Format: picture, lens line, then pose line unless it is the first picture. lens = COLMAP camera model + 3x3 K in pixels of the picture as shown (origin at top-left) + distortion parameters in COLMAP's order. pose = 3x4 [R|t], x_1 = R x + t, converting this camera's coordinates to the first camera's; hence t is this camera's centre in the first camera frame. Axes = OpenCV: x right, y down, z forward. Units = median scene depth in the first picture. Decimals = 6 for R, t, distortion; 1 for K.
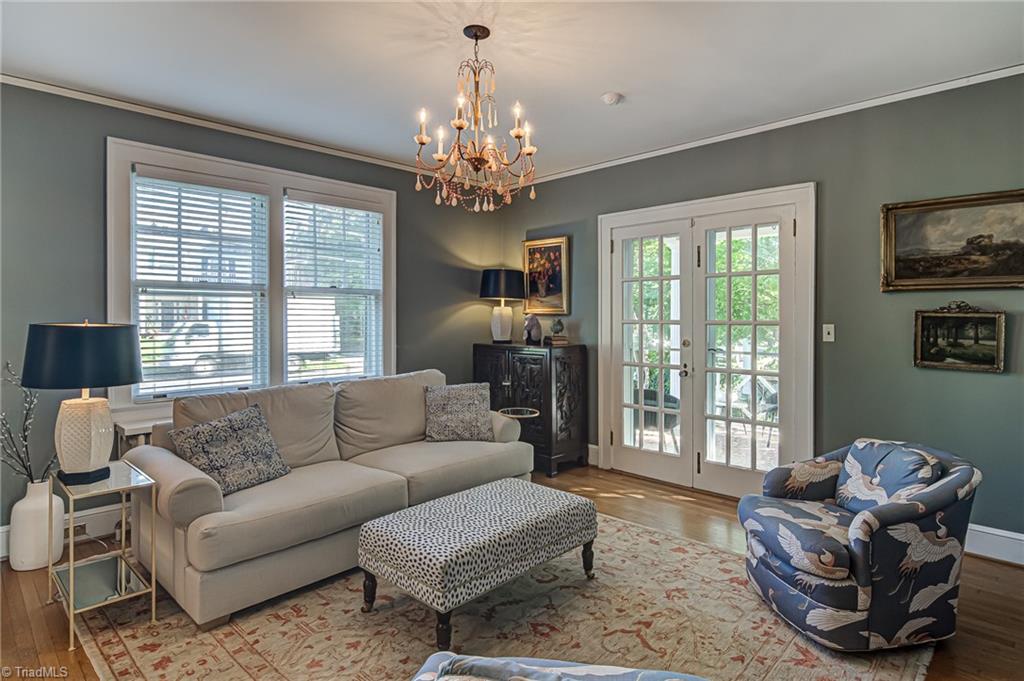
lens RADIAL K [[553.9, 0, 525.1], [0, 553.9, 319.7], [0, 0, 1]] dist [0.004314, -0.001857]
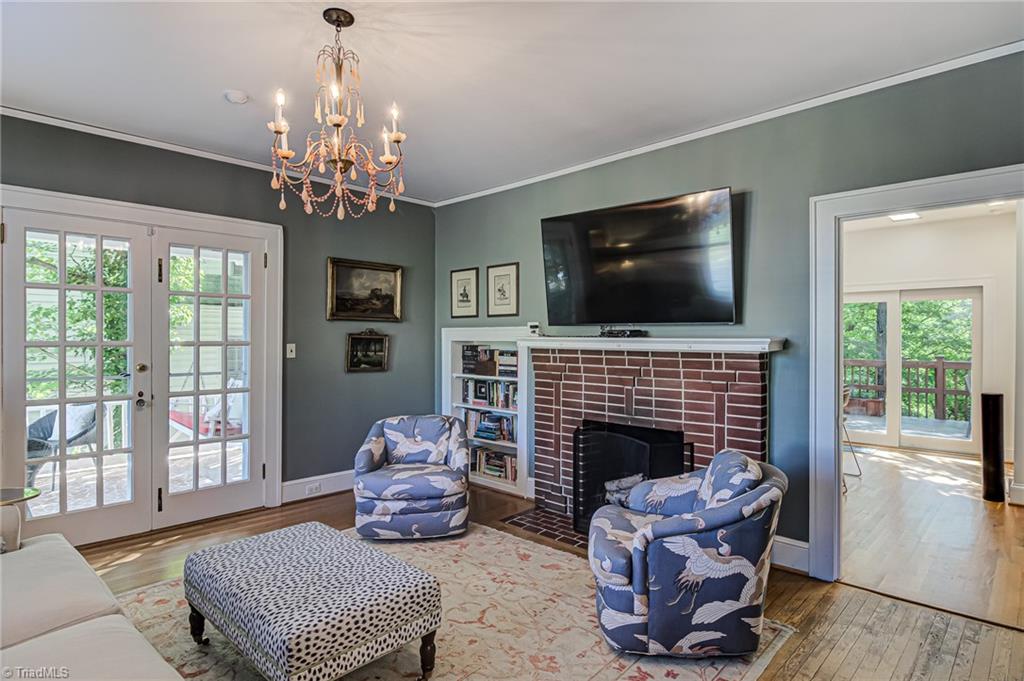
lens RADIAL K [[553.9, 0, 512.8], [0, 553.9, 336.6], [0, 0, 1]] dist [0.004314, -0.001857]
pose [[0.010882, 0.003451, 0.999935, -0.775638], [0.001560, 0.999993, -0.003469, -0.003099], [-0.999940, 0.001598, 0.010876, 0.556230]]
